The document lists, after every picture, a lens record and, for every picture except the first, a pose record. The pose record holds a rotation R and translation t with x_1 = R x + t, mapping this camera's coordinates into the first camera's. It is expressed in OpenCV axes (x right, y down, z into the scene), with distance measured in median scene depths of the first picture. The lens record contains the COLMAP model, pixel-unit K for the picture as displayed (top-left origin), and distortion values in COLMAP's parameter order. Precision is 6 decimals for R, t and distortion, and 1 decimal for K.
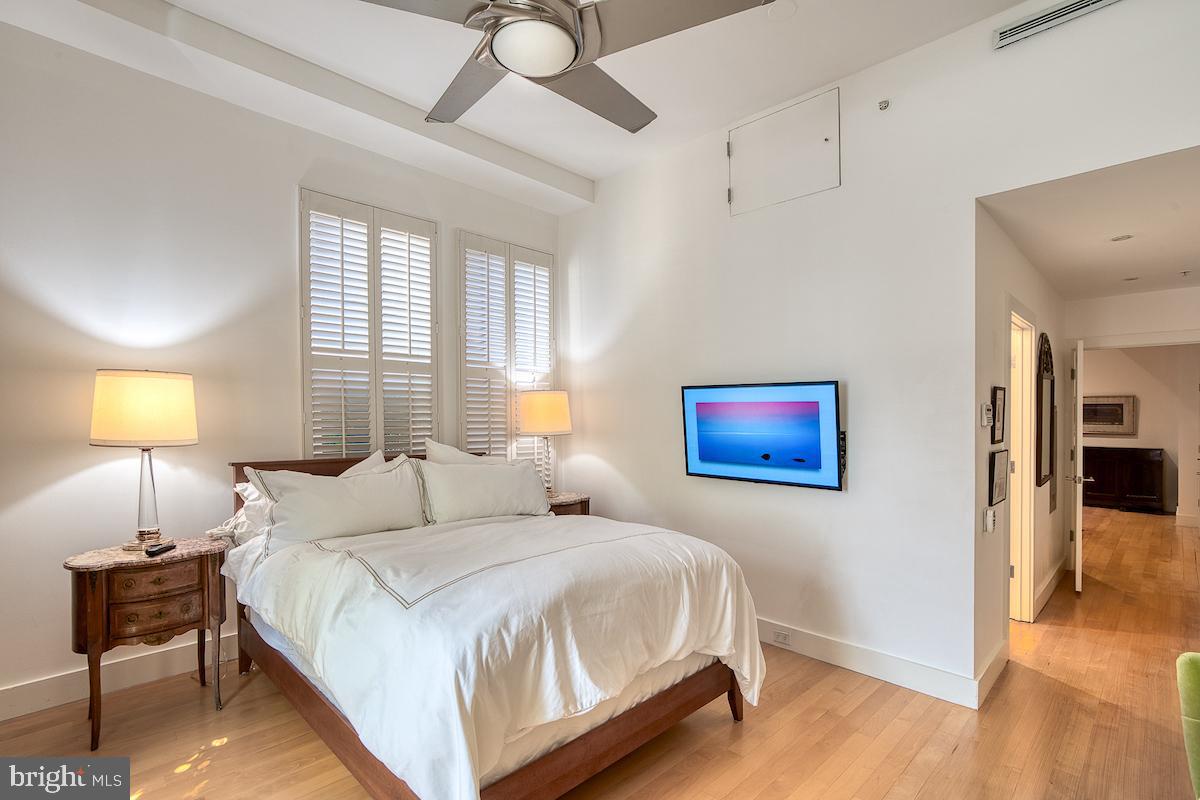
lens RADIAL K [[561.9, 0, 606.8], [0, 561.9, 411.5], [0, 0, 1]] dist [-0.020701, 0.002015]
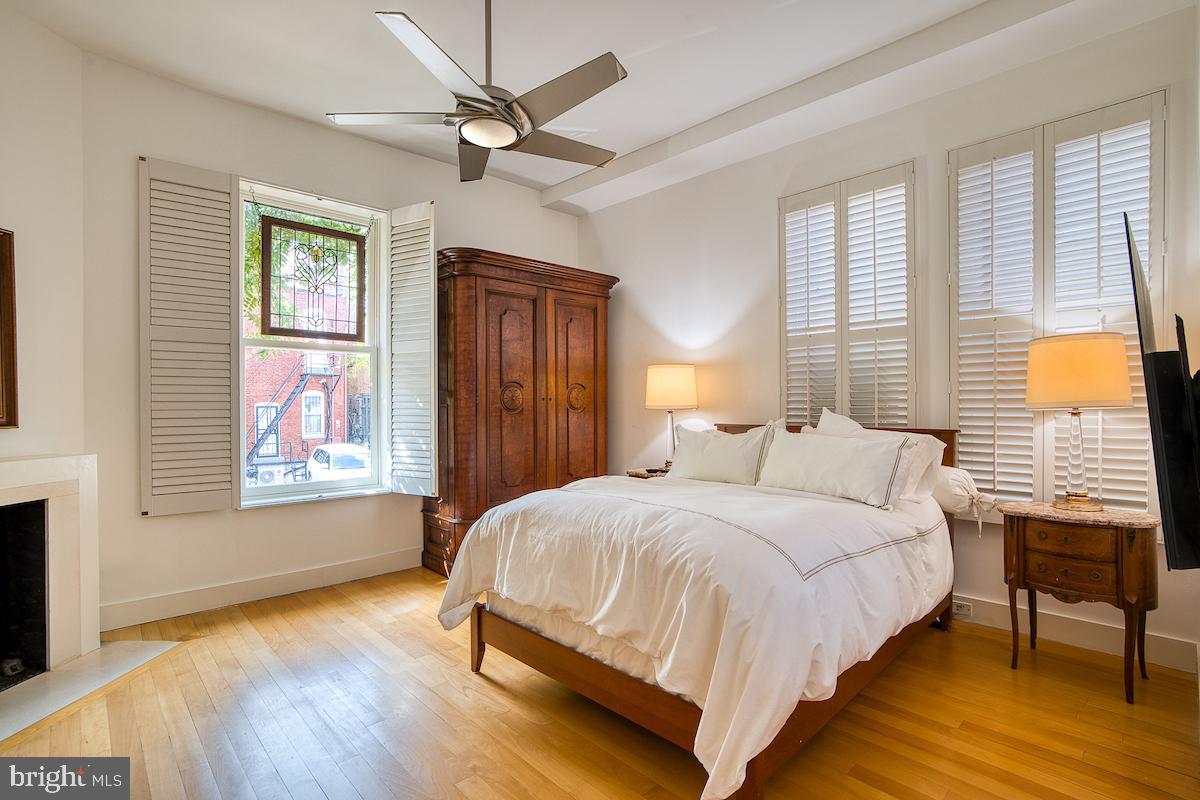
lens RADIAL K [[561.9, 0, 605.1], [0, 561.9, 402.5], [0, 0, 1]] dist [-0.020701, 0.002015]
pose [[-0.015297, -0.012975, -0.999799, 0.589737], [0.012865, 0.999830, -0.013172, 0.042023], [0.999800, -0.013064, -0.015127, 0.573587]]
